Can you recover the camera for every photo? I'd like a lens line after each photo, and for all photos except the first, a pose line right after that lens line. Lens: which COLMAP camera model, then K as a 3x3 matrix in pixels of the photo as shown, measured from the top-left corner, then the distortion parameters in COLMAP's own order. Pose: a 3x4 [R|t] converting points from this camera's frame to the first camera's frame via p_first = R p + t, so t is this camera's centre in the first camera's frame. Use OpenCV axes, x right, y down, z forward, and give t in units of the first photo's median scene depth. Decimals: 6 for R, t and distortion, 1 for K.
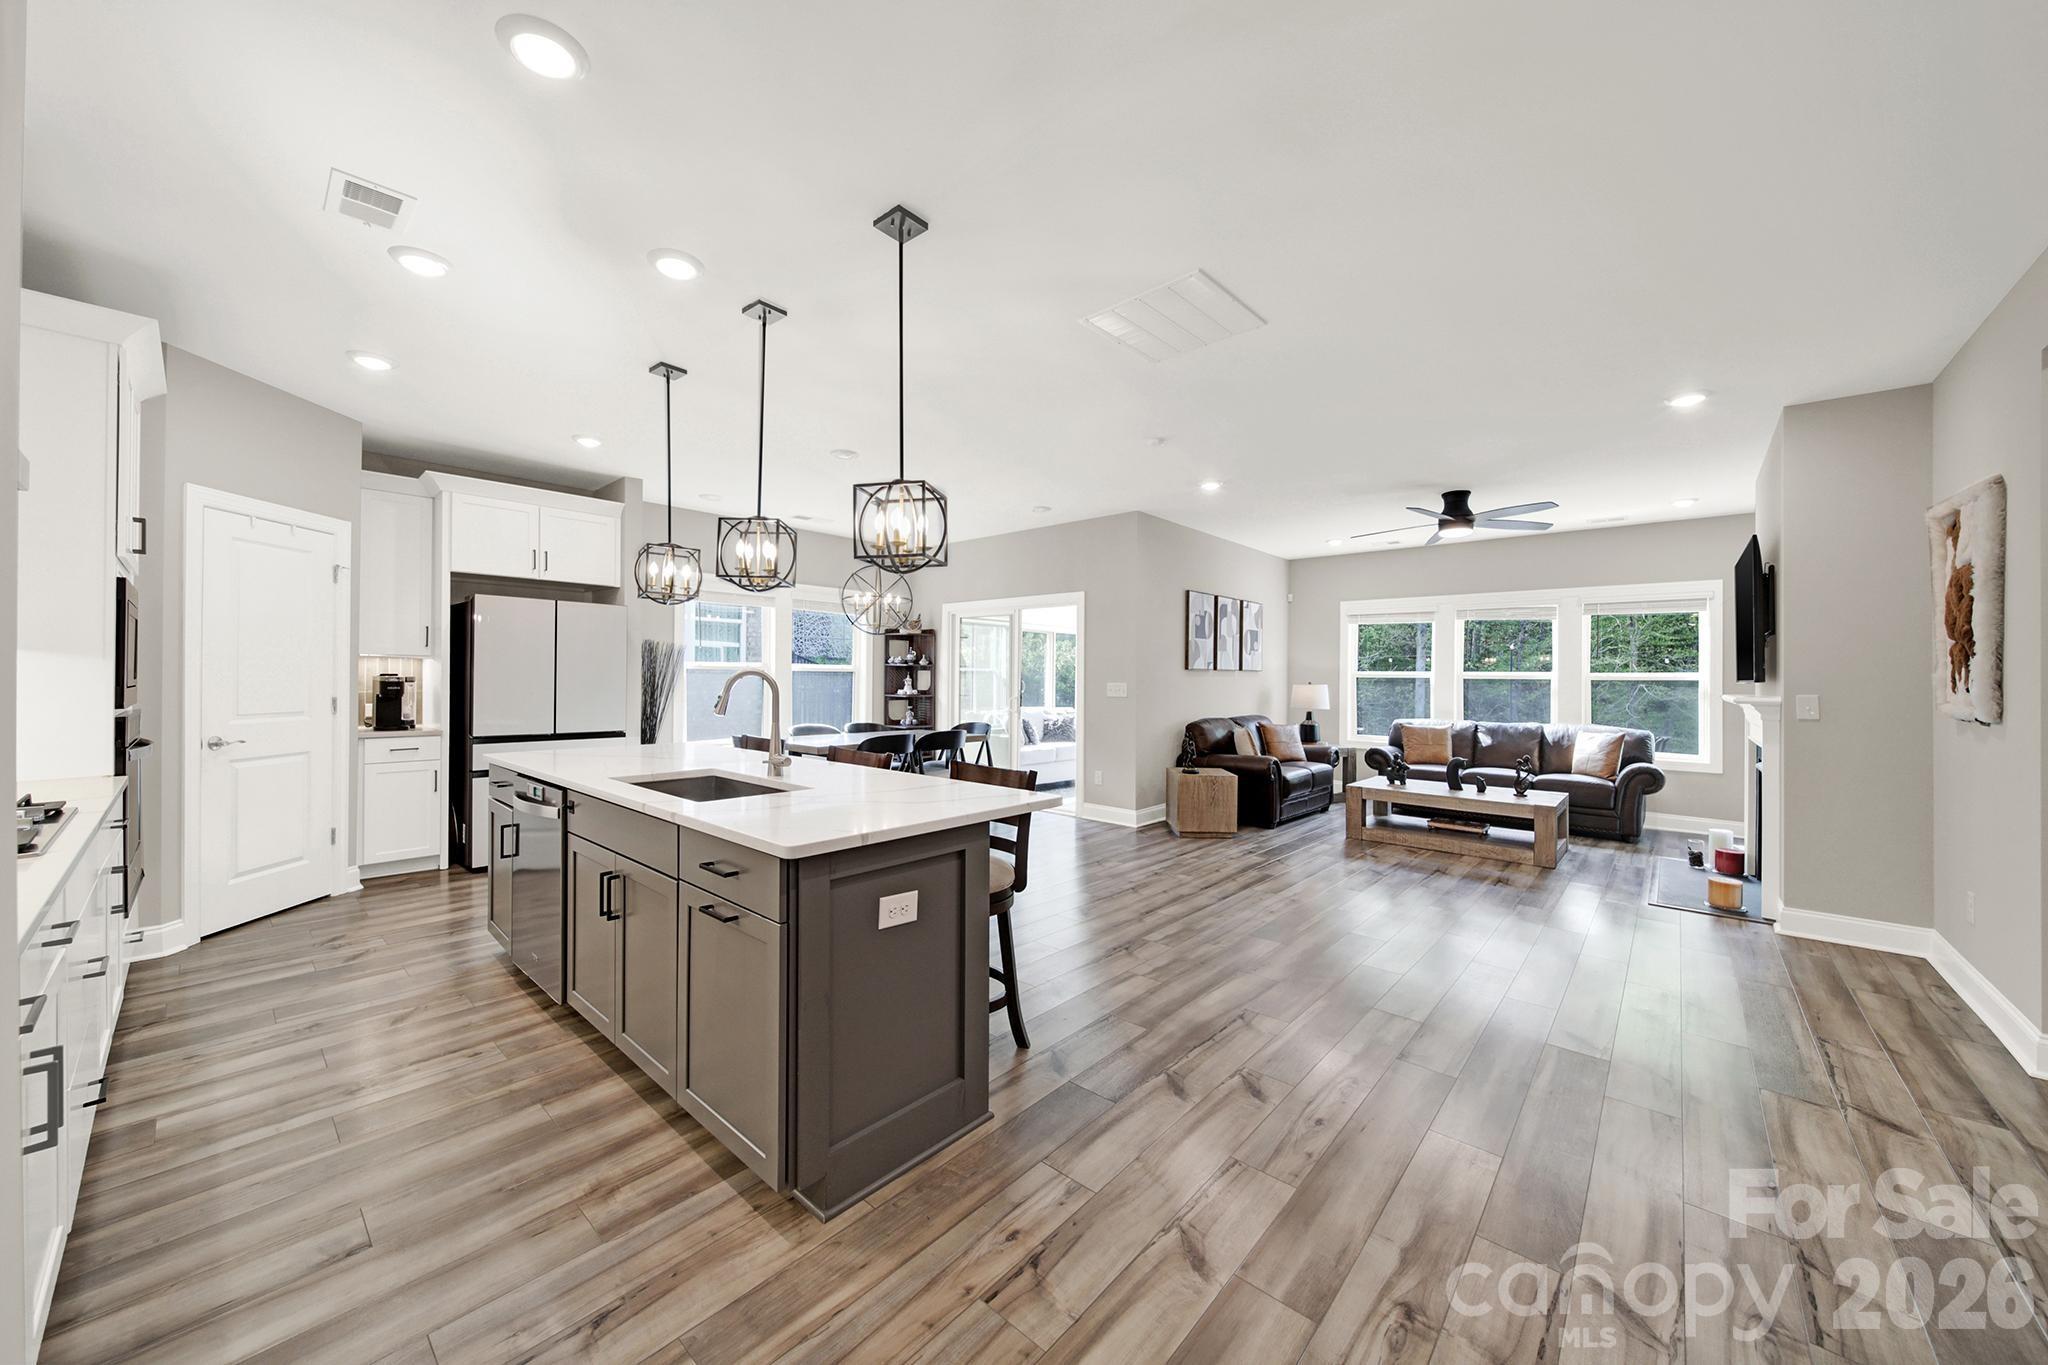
lens RADIAL K [[739.8, 0, 1023.4], [0, 739.8, 678.2], [0, 0, 1]] dist [-0.003008, -0.000214]
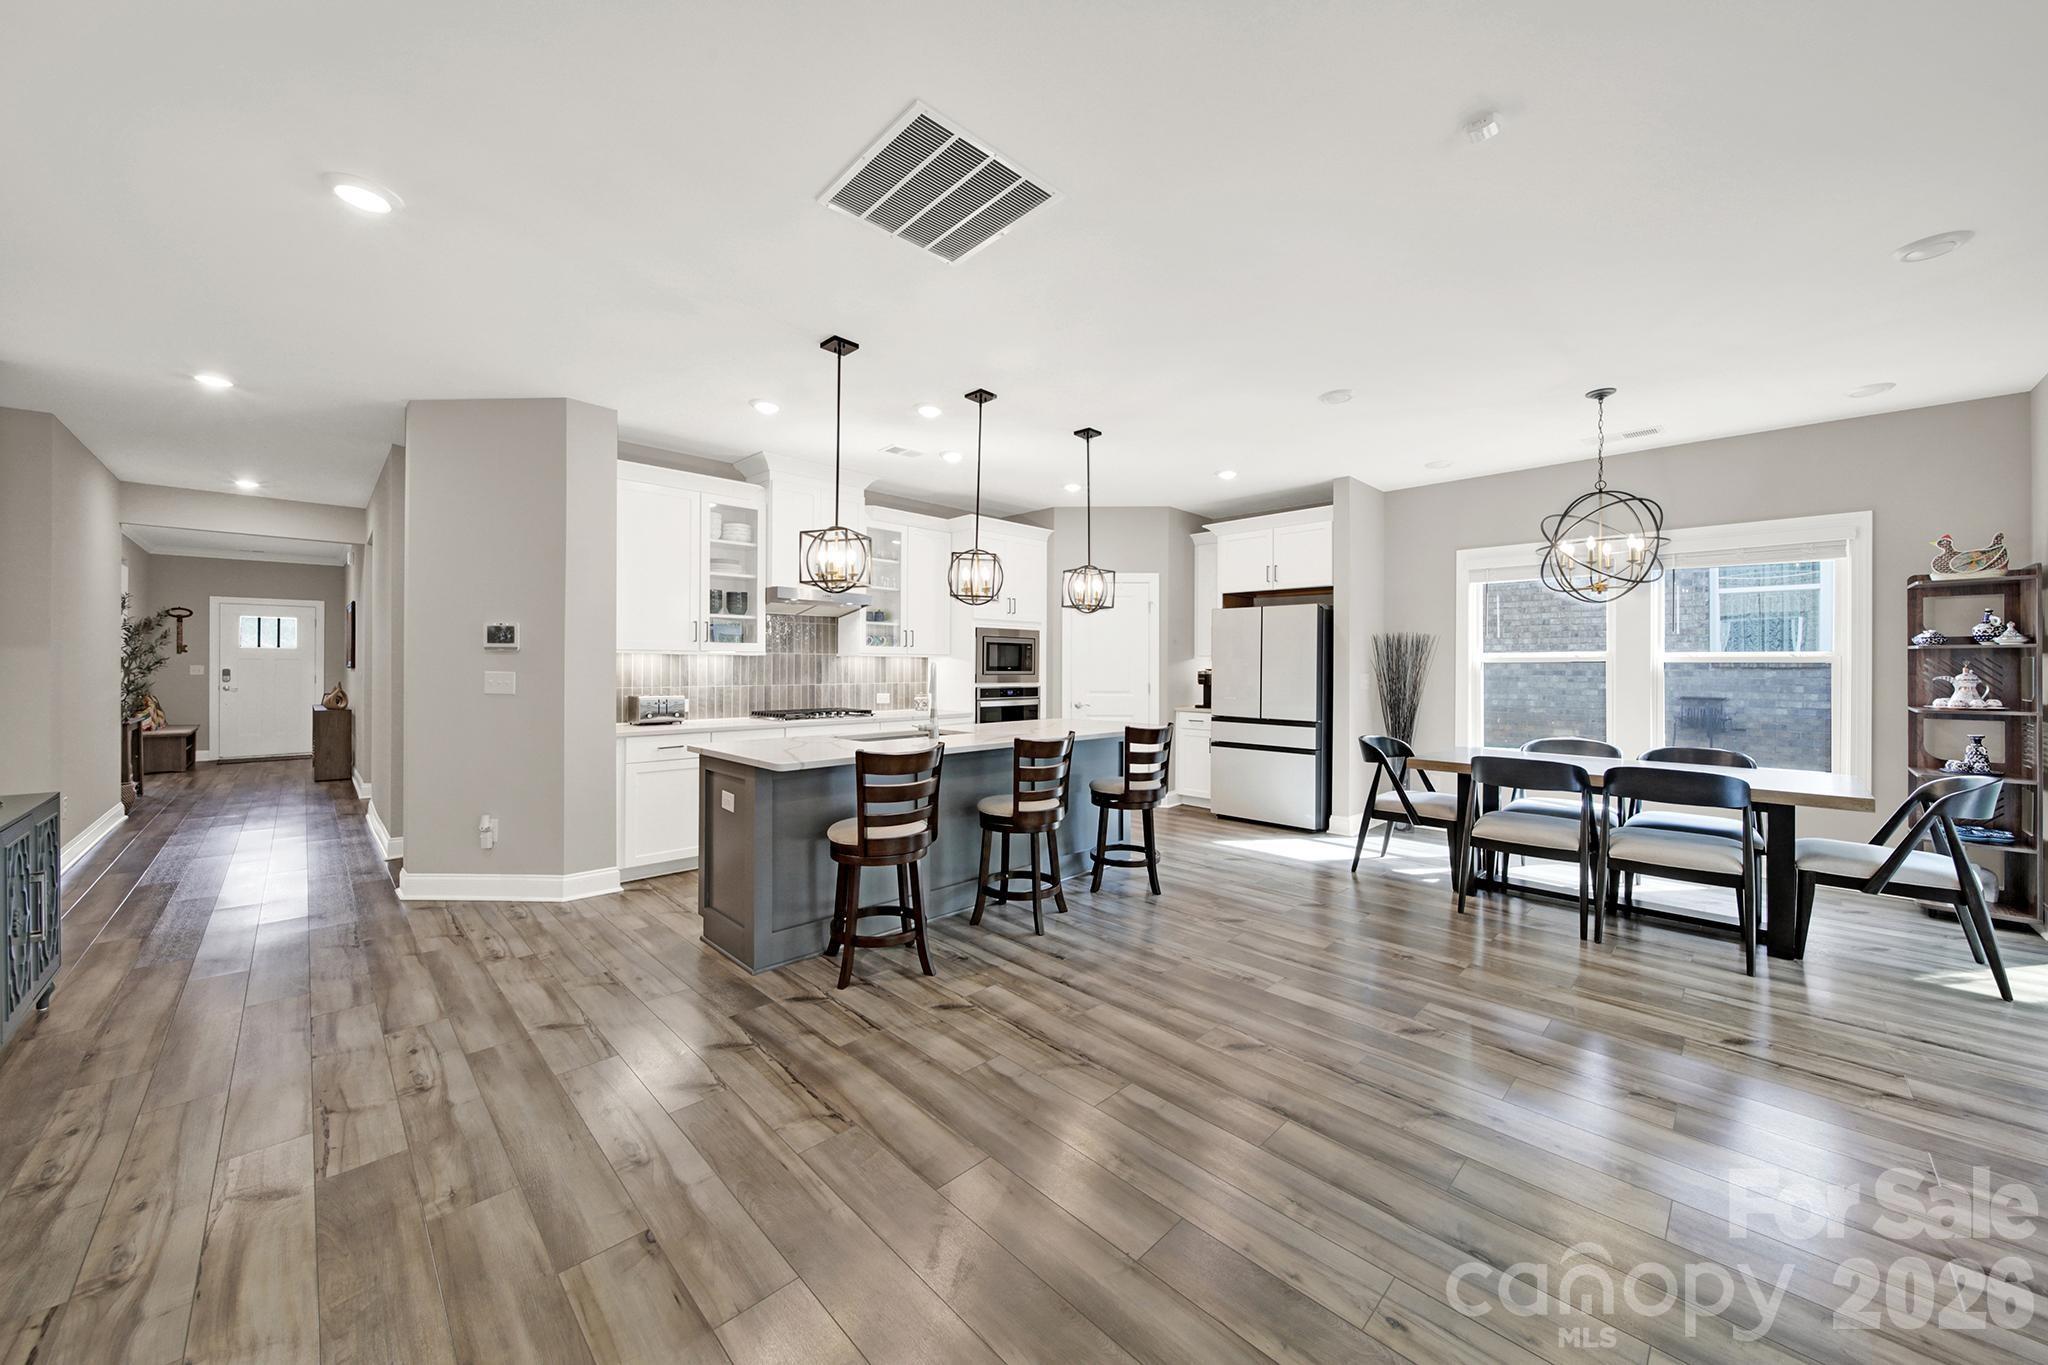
lens RADIAL K [[739.8, 0, 1024.9], [0, 739.8, 669.5], [0, 0, 1]] dist [-0.003008, -0.000214]
pose [[-0.068008, -0.004179, -0.997676, 0.658074], [-0.005384, 0.999978, -0.003821, 0.002931], [0.997670, 0.005112, -0.068029, 0.788461]]
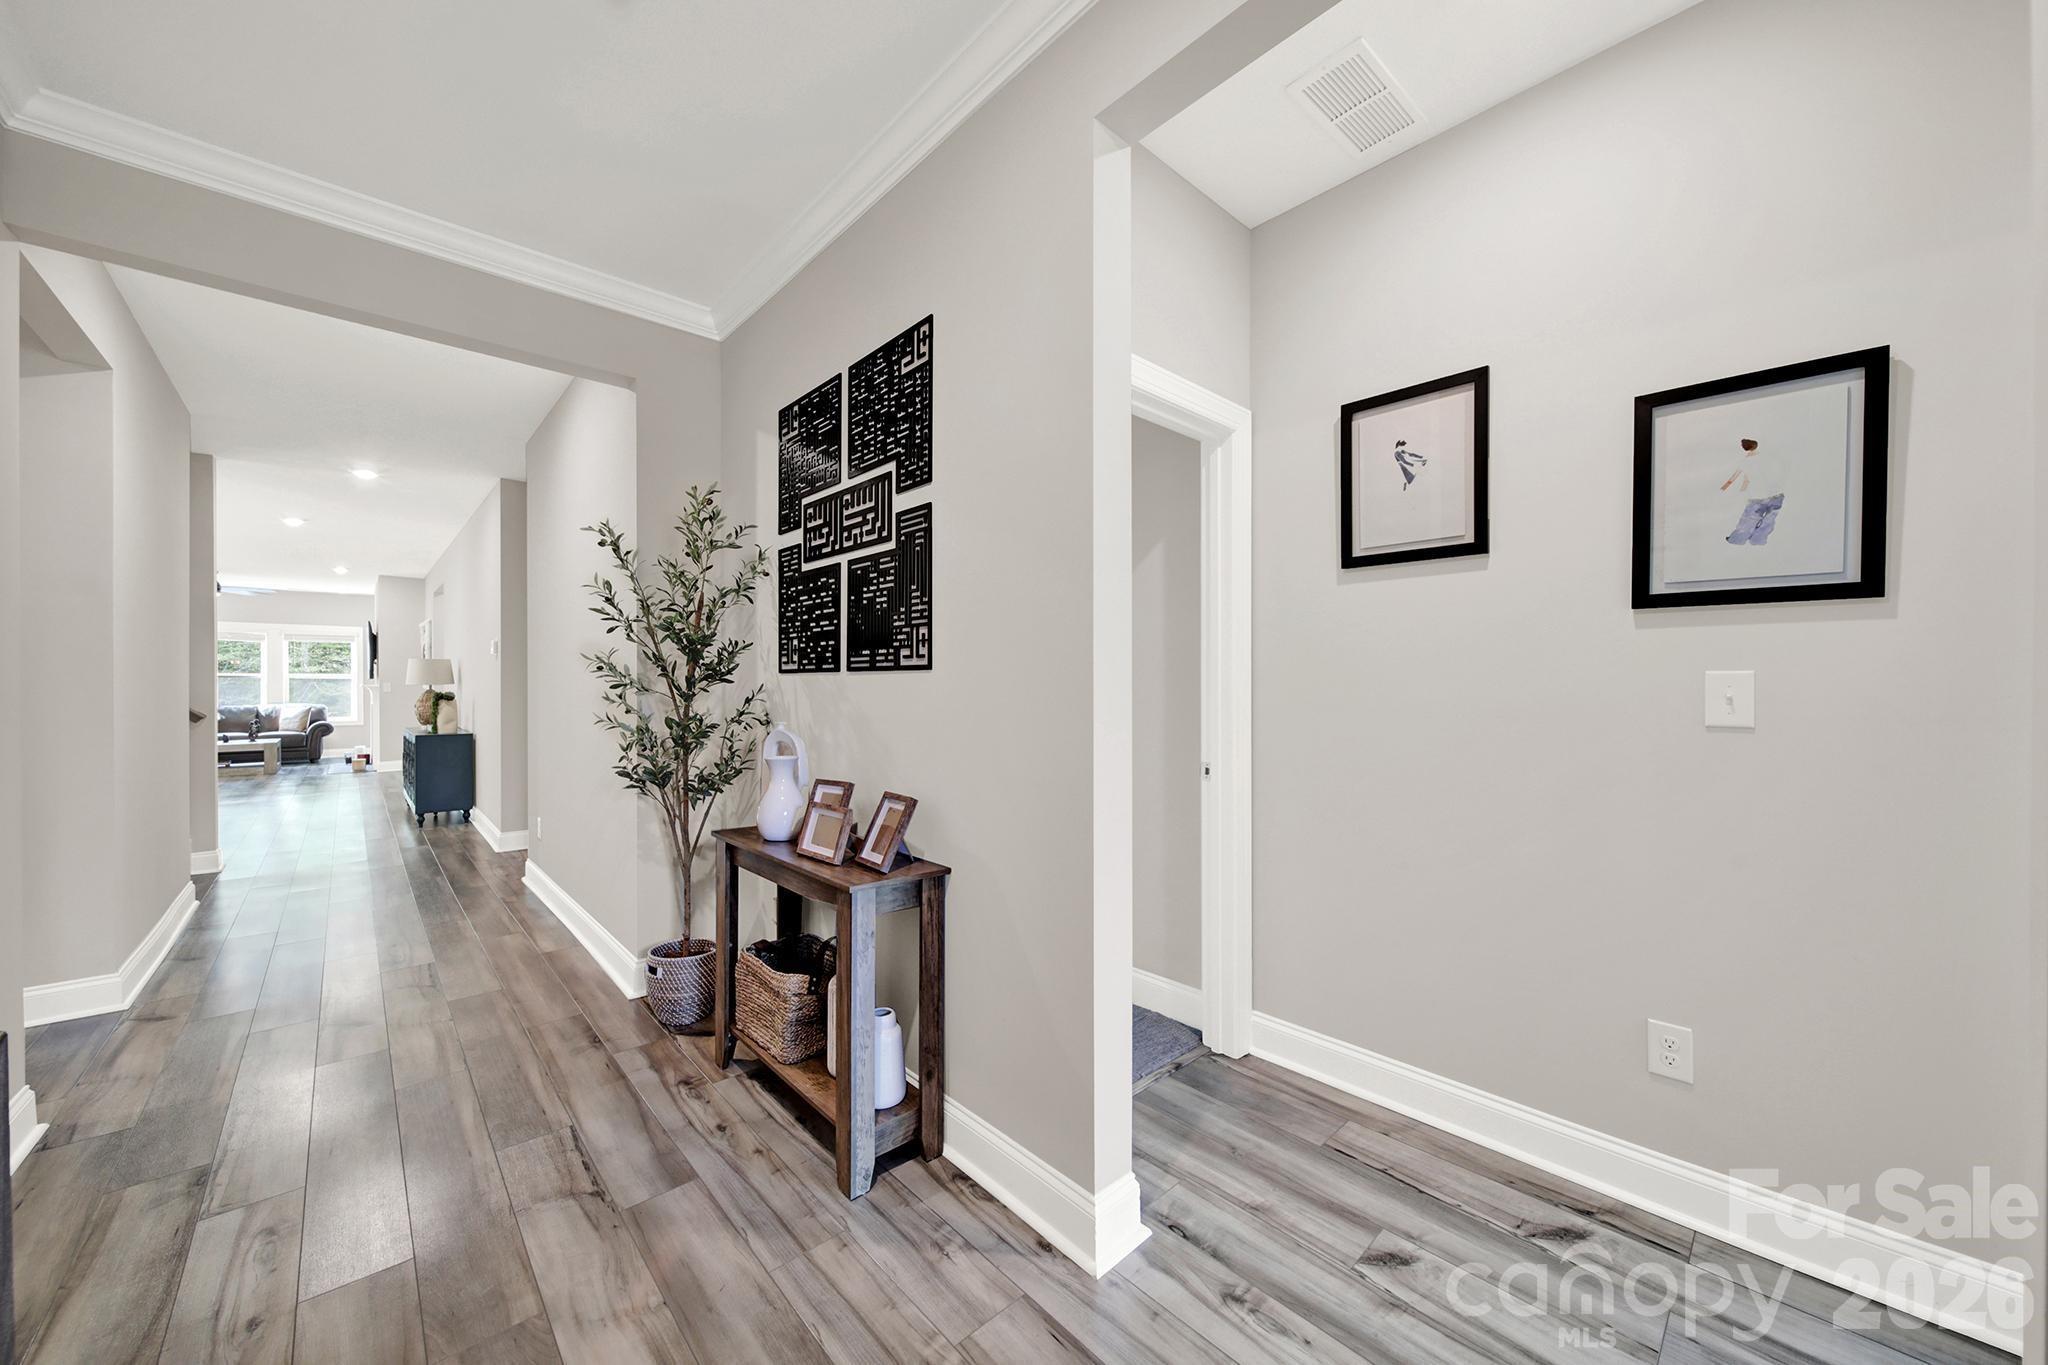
lens RADIAL K [[739.8, 0, 1016.2], [0, 739.8, 685.3], [0, 0, 1]] dist [-0.003008, -0.000214]
pose [[0.108591, -0.000208, 0.994087, -1.158270], [-0.000685, 1.000000, 0.000284, 0.024590], [-0.994086, -0.000712, 0.108591, -1.335421]]
